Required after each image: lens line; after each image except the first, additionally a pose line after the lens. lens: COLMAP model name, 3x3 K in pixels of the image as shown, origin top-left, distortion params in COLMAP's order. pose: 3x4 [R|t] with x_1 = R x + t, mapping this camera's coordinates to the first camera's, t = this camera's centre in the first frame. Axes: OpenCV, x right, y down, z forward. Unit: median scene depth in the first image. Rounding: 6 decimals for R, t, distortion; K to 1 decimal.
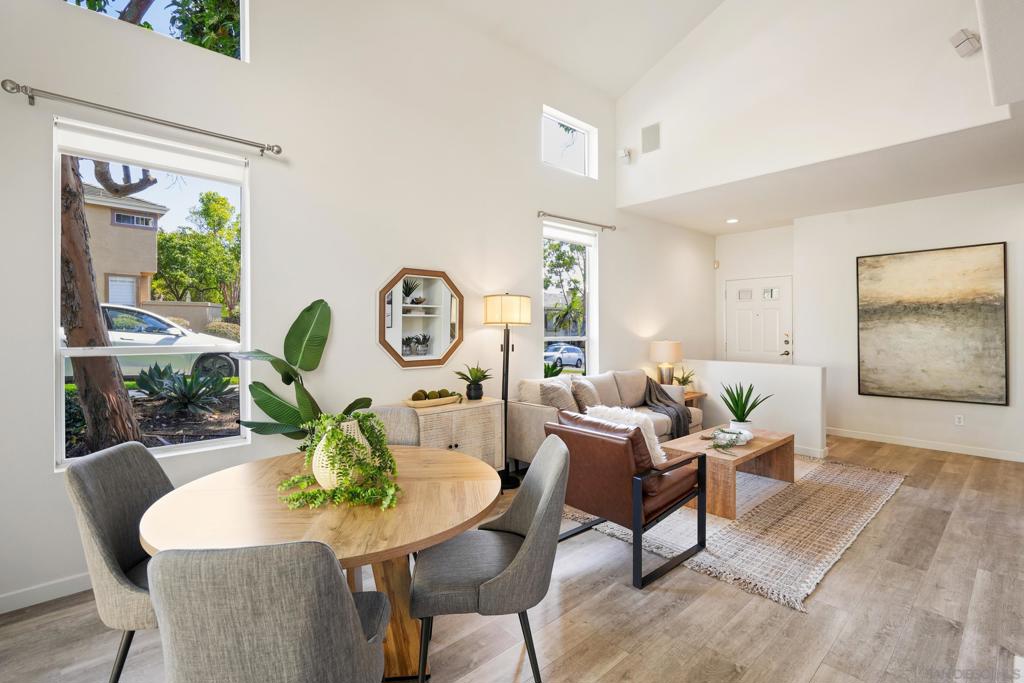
lens RADIAL K [[468.5, 0, 514.3], [0, 468.5, 333.2], [0, 0, 1]] dist [-0.003930, 0.001461]
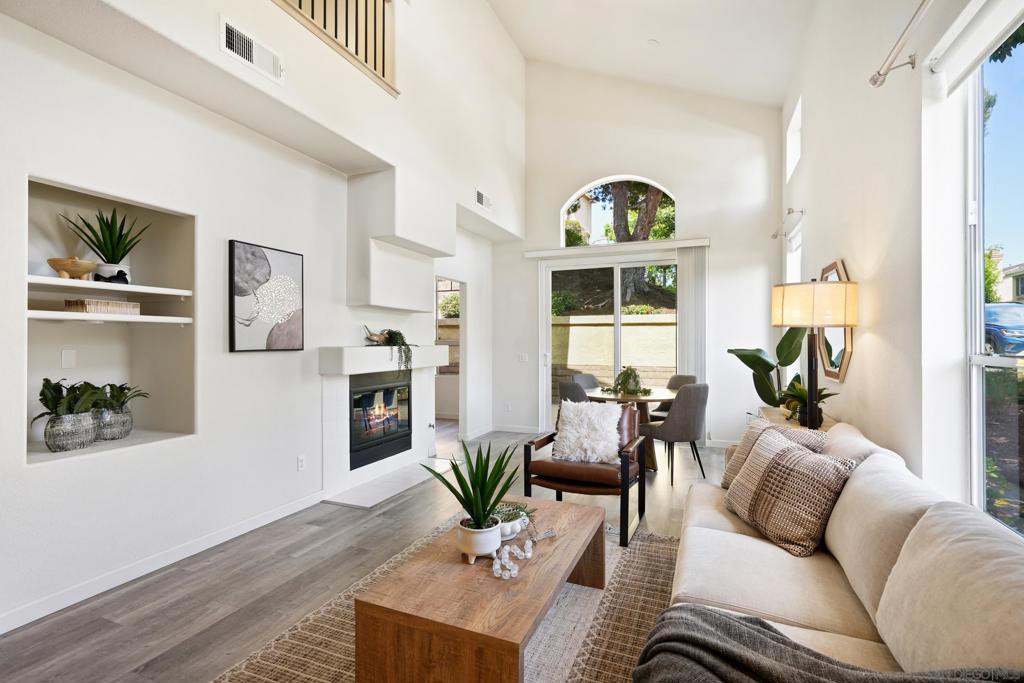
lens RADIAL K [[468.5, 0, 507.4], [0, 468.5, 344.1], [0, 0, 1]] dist [-0.003930, 0.001461]
pose [[-0.905269, 0.005985, -0.424796, 0.877552], [-0.000640, 0.999880, 0.015451, -0.005175], [0.424838, 0.014259, -0.905157, 1.899791]]
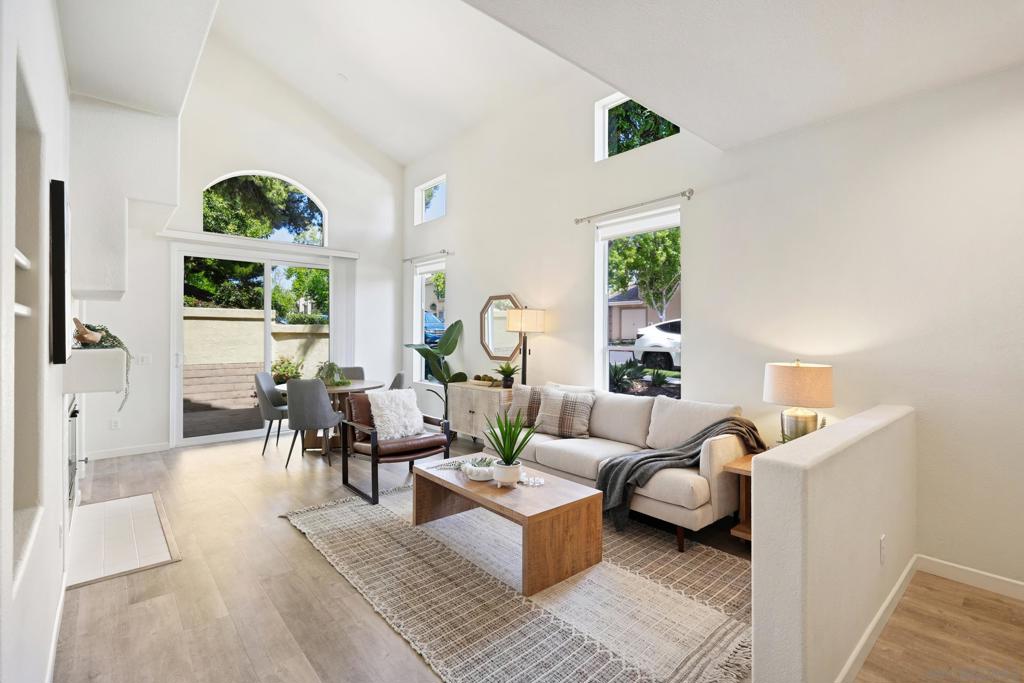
lens RADIAL K [[468.5, 0, 512.5], [0, 468.5, 335.2], [0, 0, 1]] dist [-0.003930, 0.001461]
pose [[-0.022779, 0.002141, -0.999738, 1.604853], [-0.013015, 0.999912, 0.002438, -0.017572], [0.999656, 0.013067, -0.022749, 1.338359]]
